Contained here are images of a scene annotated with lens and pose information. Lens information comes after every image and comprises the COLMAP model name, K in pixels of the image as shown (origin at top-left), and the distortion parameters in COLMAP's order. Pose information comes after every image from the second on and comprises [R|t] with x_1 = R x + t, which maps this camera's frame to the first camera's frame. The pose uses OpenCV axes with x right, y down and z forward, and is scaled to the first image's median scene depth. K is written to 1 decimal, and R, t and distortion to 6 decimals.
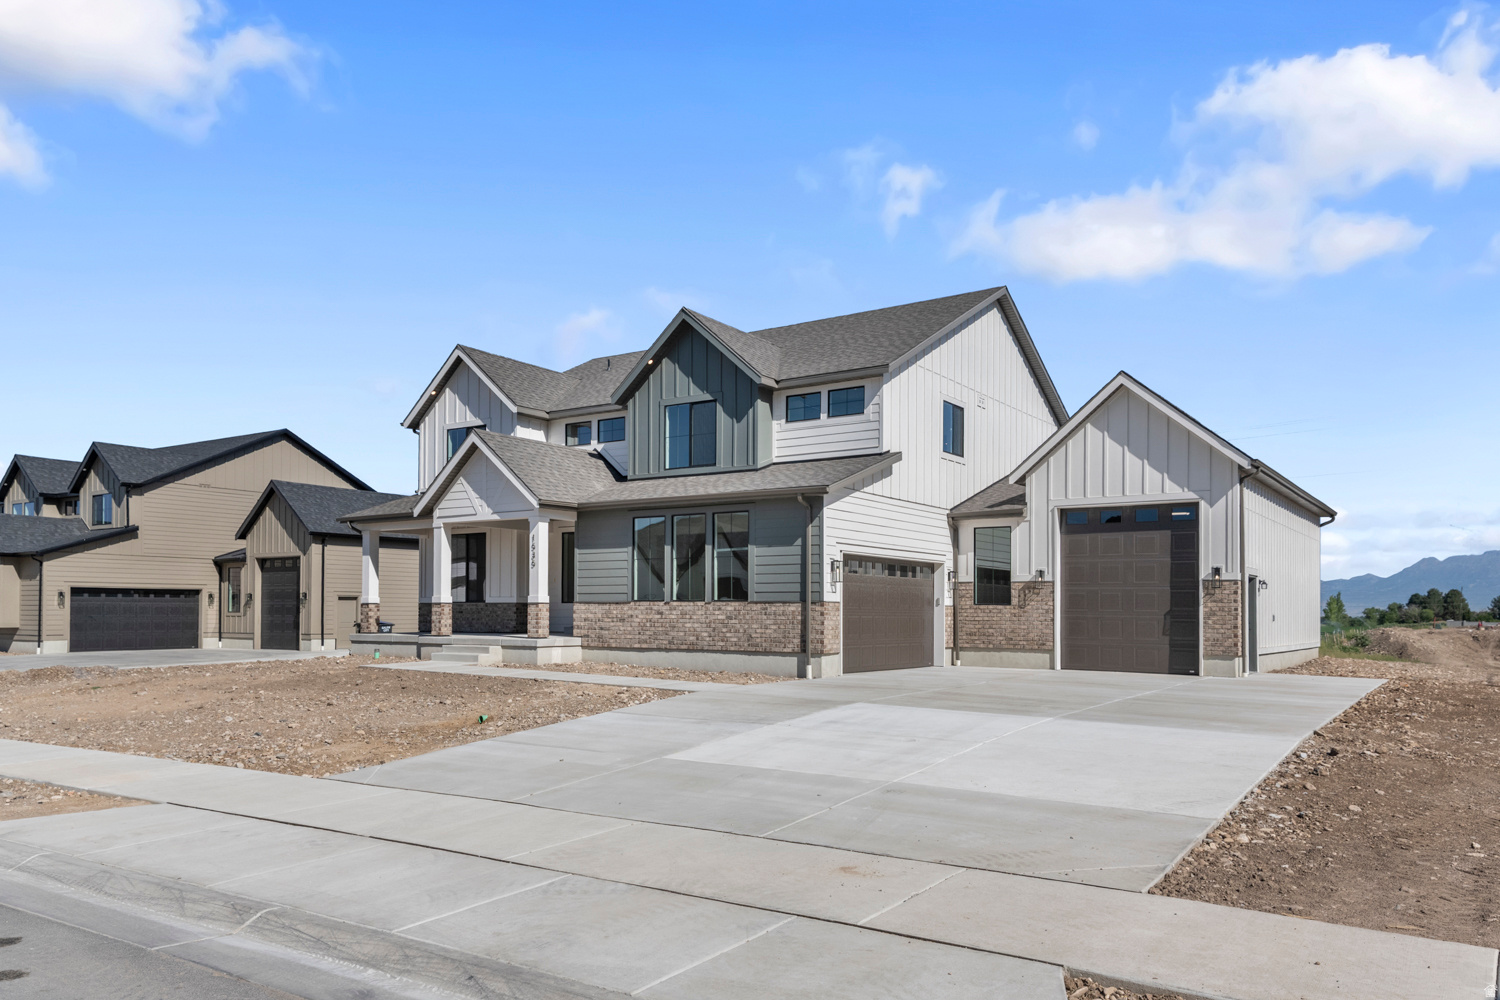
lens RADIAL K [[1097.9, 0, 749.3], [0, 1097.9, 576.1], [0, 0, 1]] dist [-0.002201, -0.000613]
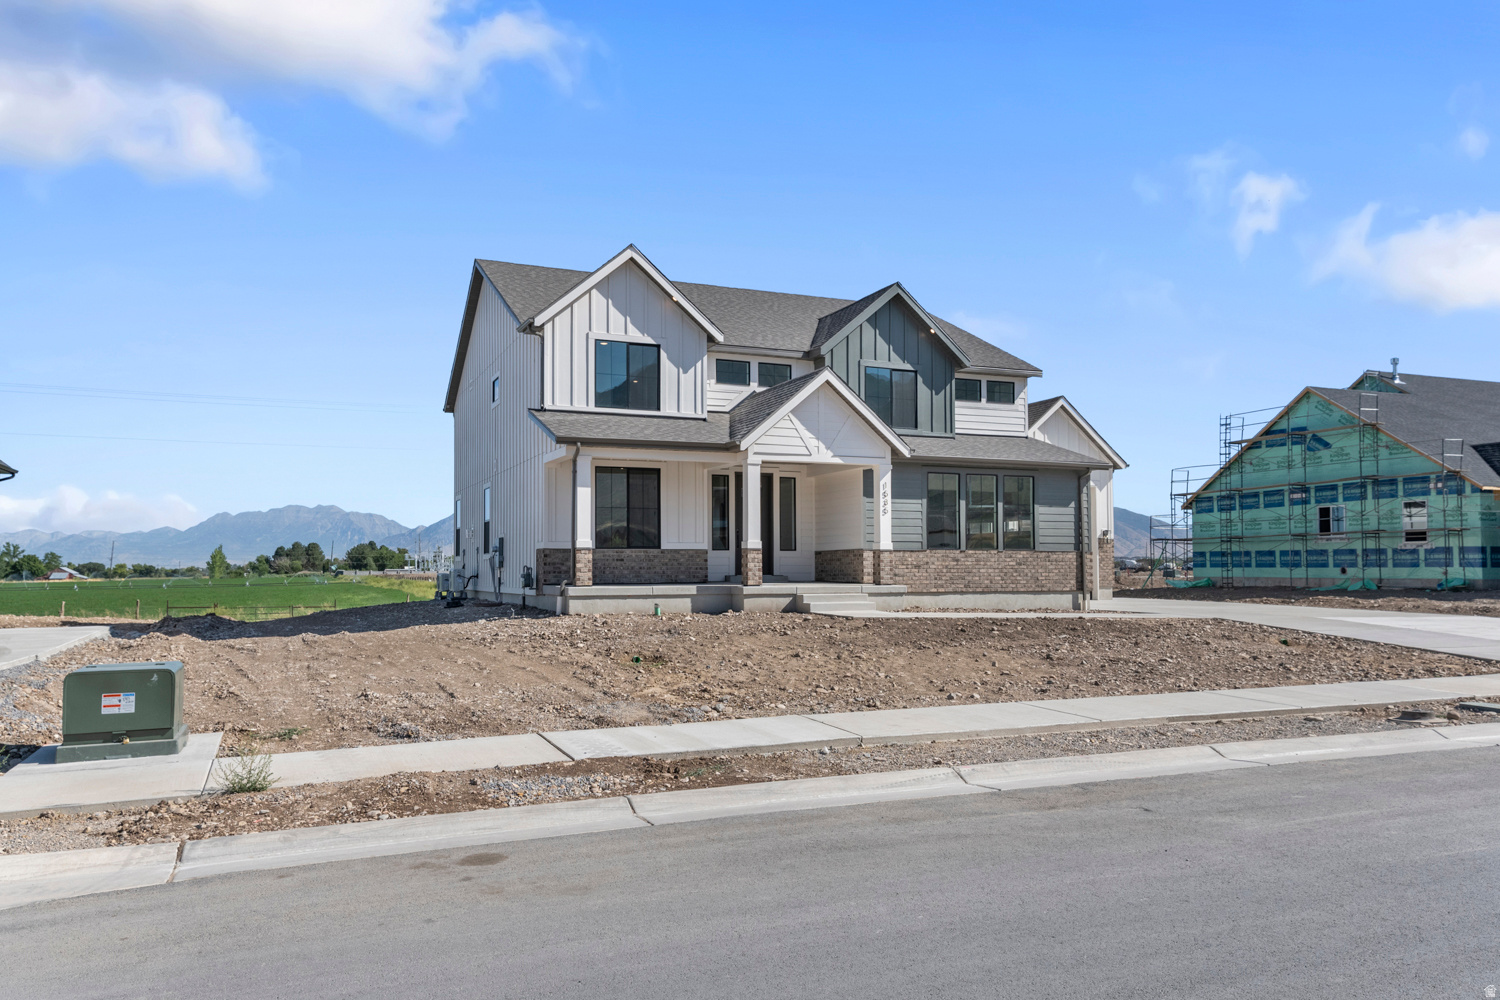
lens RADIAL K [[1052.3, 0, 750.0], [0, 1052.3, 500.0], [0, 0, 1]] dist [0.000303, -0.000054]
pose [[0.557211, 0.047831, 0.828992, -1.058658], [-0.025353, 0.998854, -0.040591, 0.020667], [-0.829984, 0.001600, 0.557785, 0.560369]]
